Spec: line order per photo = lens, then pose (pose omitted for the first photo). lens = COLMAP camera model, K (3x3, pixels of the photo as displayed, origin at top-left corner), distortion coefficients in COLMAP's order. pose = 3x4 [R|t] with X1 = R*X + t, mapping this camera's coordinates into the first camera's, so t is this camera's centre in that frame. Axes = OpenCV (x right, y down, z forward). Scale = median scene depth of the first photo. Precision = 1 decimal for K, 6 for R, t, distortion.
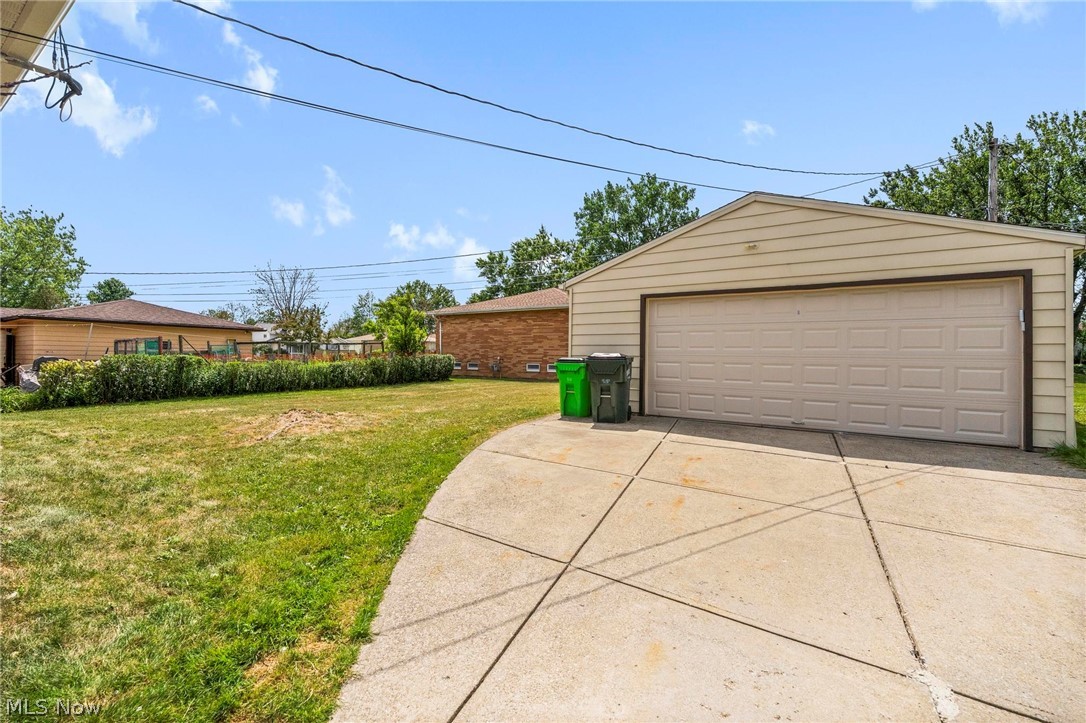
lens RADIAL K [[497.0, 0, 539.8], [0, 497.0, 350.5], [0, 0, 1]] dist [0.010926, -0.005409]
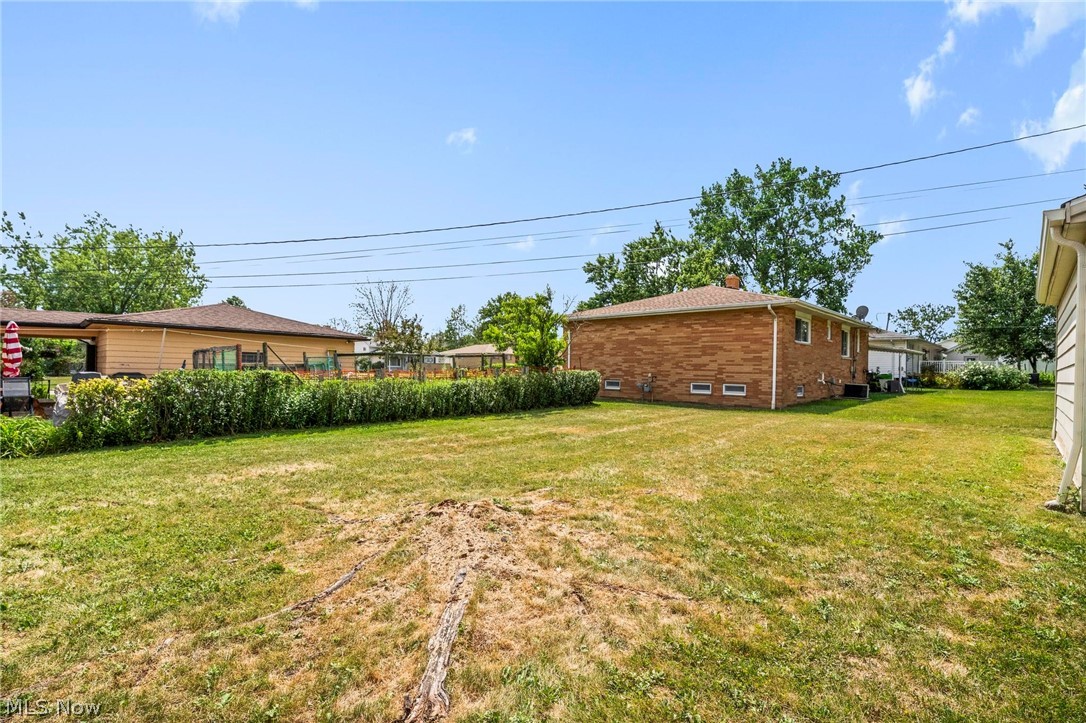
lens RADIAL K [[497.0, 0, 540.8], [0, 497.0, 366.0], [0, 0, 1]] dist [0.010926, -0.005409]
pose [[0.987032, 0.005299, -0.160436, -0.128278], [-0.004691, 0.999980, 0.004164, -0.001487], [0.160455, -0.003357, 0.987038, 0.215870]]
